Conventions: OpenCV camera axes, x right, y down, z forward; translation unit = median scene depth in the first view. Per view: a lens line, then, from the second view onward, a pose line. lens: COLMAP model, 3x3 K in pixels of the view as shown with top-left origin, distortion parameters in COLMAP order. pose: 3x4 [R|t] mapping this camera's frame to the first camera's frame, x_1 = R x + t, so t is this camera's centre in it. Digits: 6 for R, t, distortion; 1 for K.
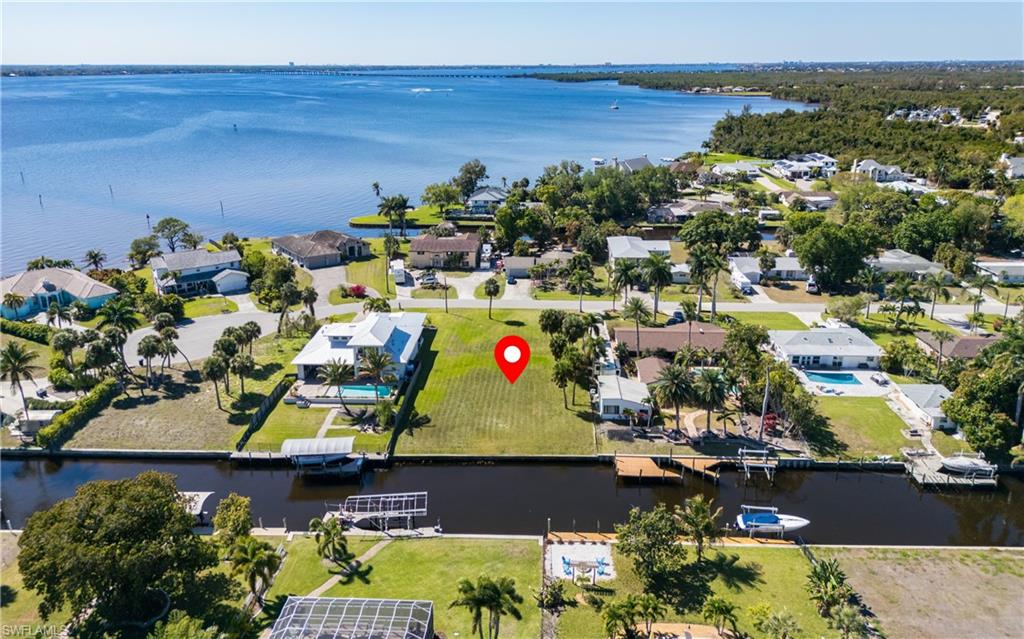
lens RADIAL K [[719.9, 0, 514.7], [0, 719.9, 274.5], [0, 0, 1]] dist [0.081689, -0.085718]
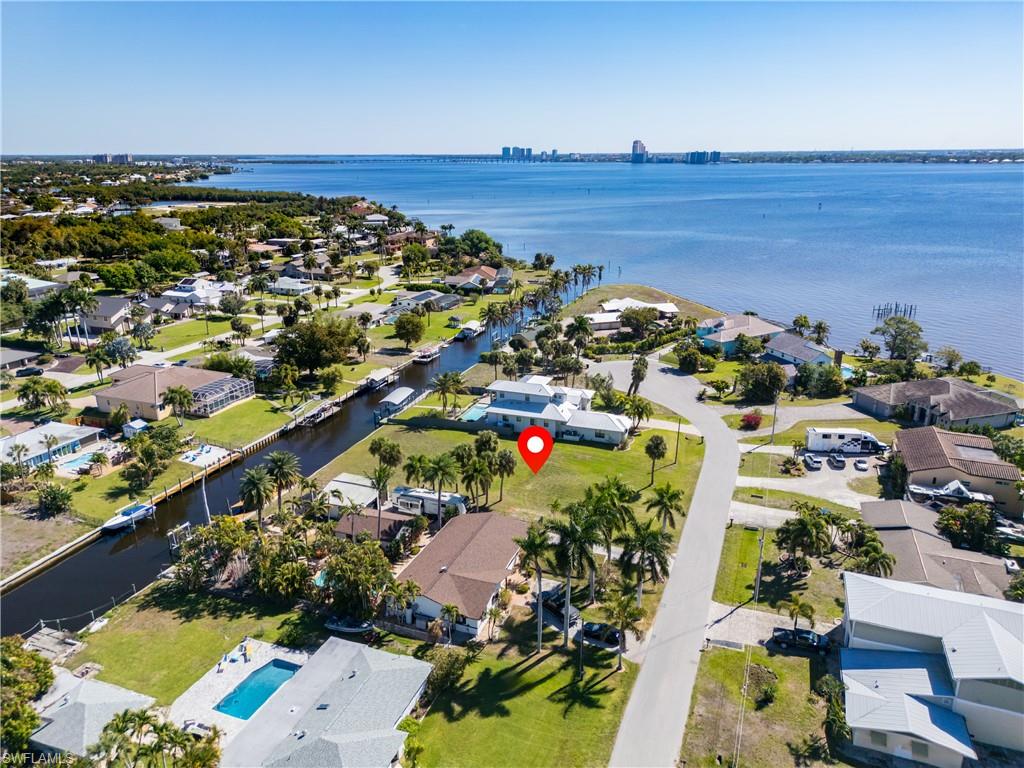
lens RADIAL K [[727.3, 0, 497.4], [0, 727.3, 350.2], [0, 0, 1]] dist [0.085208, -0.098362]
pose [[-0.327972, 0.252299, -0.910373, 0.929754], [-0.254617, 0.904406, 0.342374, -0.393077], [0.909728, 0.344086, -0.232380, 1.331056]]
